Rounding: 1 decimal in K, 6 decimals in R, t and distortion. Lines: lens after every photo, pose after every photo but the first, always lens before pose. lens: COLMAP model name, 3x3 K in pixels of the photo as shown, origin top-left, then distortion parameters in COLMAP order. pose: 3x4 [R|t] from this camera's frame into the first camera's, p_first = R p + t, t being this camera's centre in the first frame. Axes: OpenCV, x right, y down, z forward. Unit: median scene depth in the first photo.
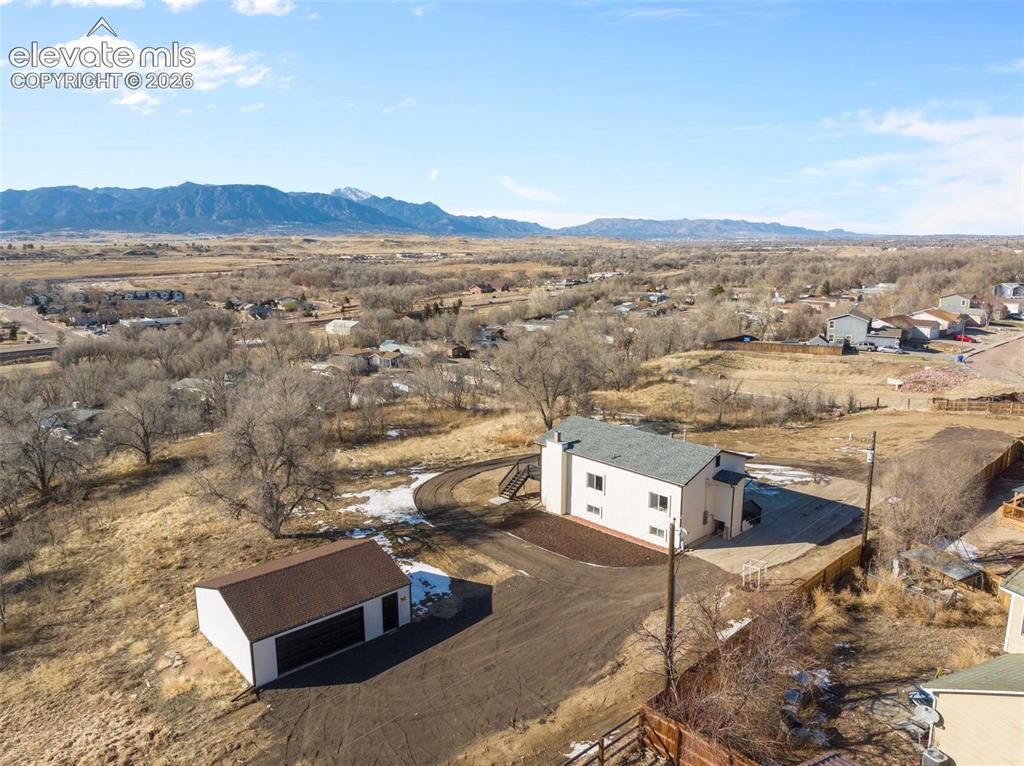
lens RADIAL K [[738.2, 0, 512.0], [0, 738.2, 383.0], [0, 0, 1]] dist [-0.060713, 0.021231]
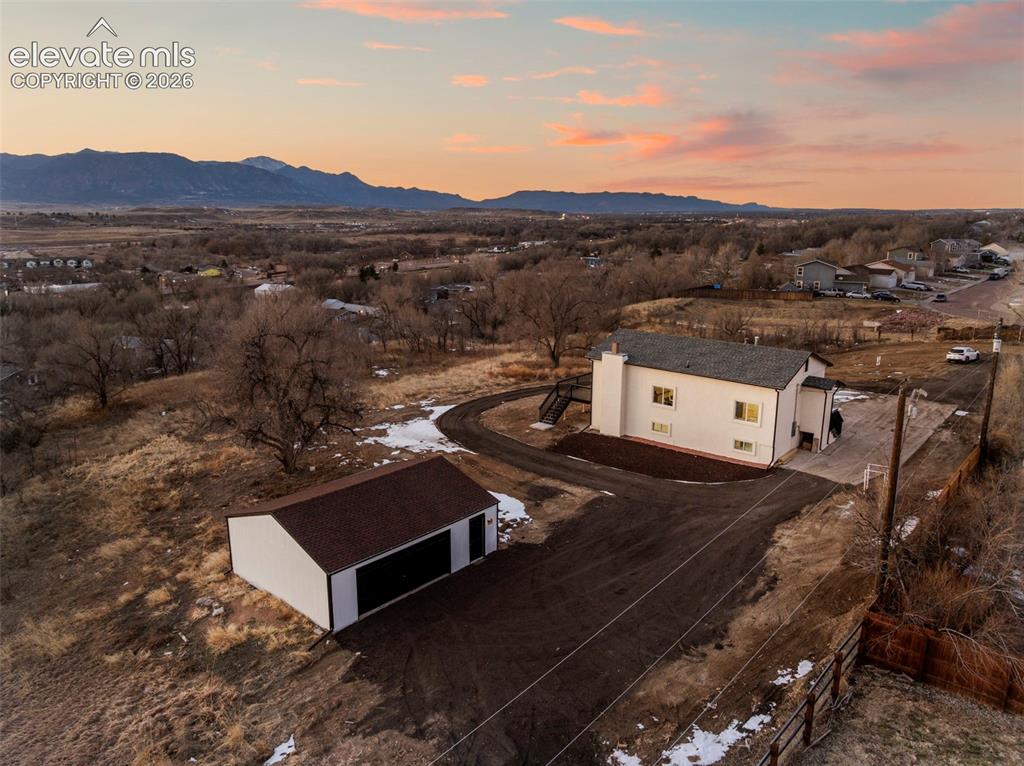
lens RADIAL K [[738.2, 0, 512.0], [0, 738.2, 383.0], [0, 0, 1]] dist [-0.060713, 0.021231]
pose [[0.994077, -0.018734, 0.107051, -0.147742], [0.015148, 0.999300, 0.034208, 0.078175], [-0.107617, -0.032383, 0.993665, 0.127802]]
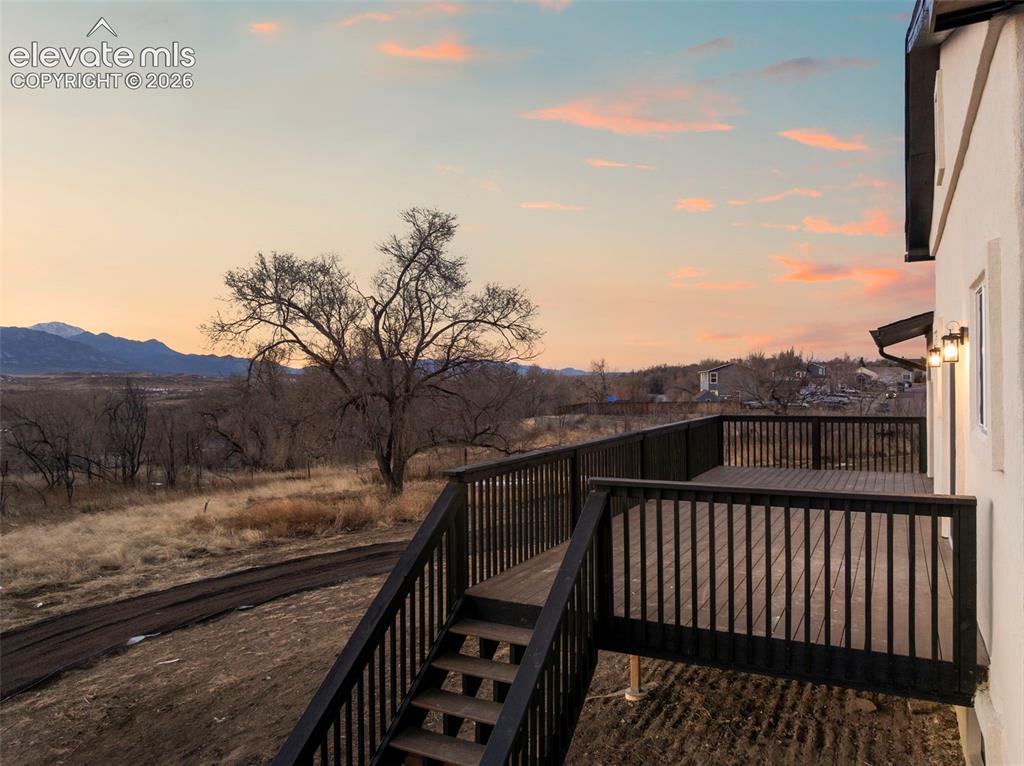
lens RADIAL K [[738.2, 0, 512.0], [0, 738.2, 383.0], [0, 0, 1]] dist [-0.060713, 0.021231]
pose [[0.940928, -0.006808, 0.338538, -0.018634], [0.072572, 0.980619, -0.181987, 0.115840], [-0.330738, 0.195805, 0.923186, 0.943476]]
